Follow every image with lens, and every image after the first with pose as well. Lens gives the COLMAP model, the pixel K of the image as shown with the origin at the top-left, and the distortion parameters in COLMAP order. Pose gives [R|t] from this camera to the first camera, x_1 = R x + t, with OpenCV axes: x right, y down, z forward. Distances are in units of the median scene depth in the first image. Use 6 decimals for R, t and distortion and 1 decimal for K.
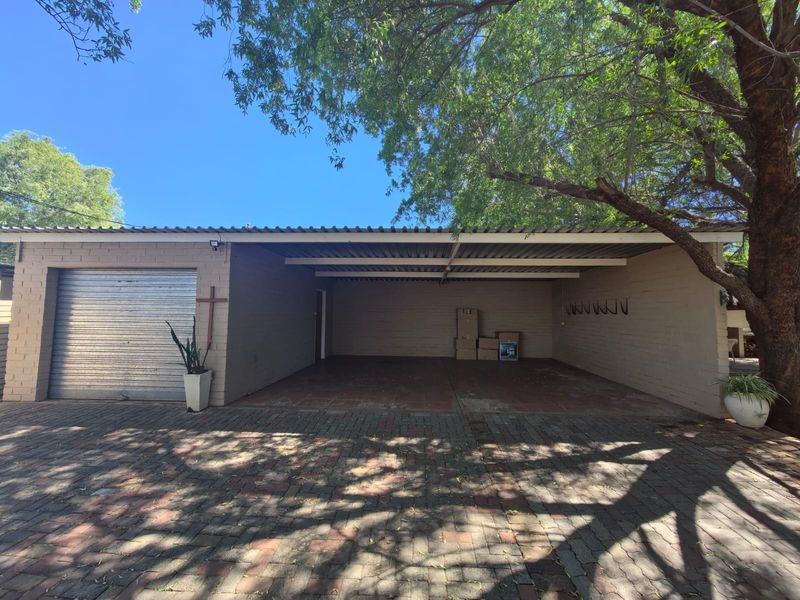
lens RADIAL K [[311.7, 0, 395.5], [0, 311.7, 296.5], [0, 0, 1]] dist [0.009553, 0.000807]
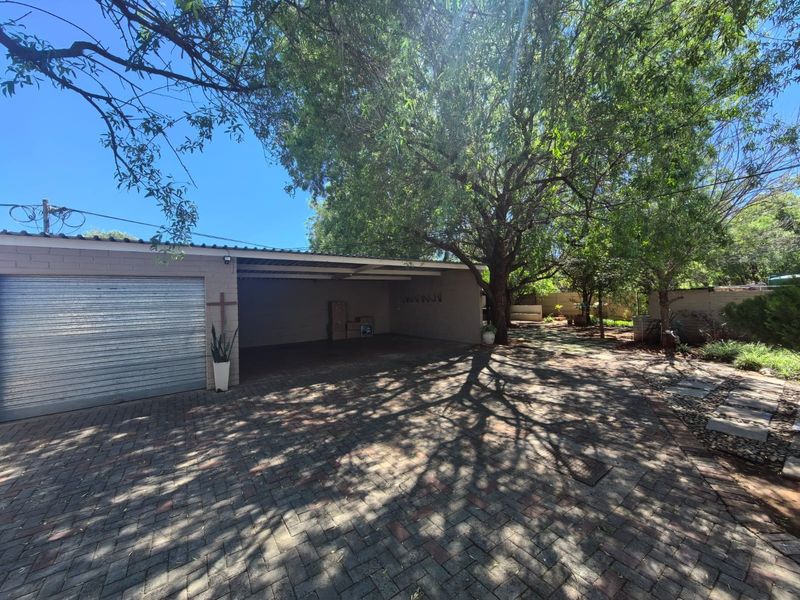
lens RADIAL K [[311.7, 0, 404.5], [0, 311.7, 301.5], [0, 0, 1]] dist [0.009553, 0.000807]
pose [[0.778919, -0.039702, 0.625866, -1.012806], [0.009367, 0.998619, 0.051691, -0.068393], [-0.627054, -0.034401, 0.778216, -0.530723]]
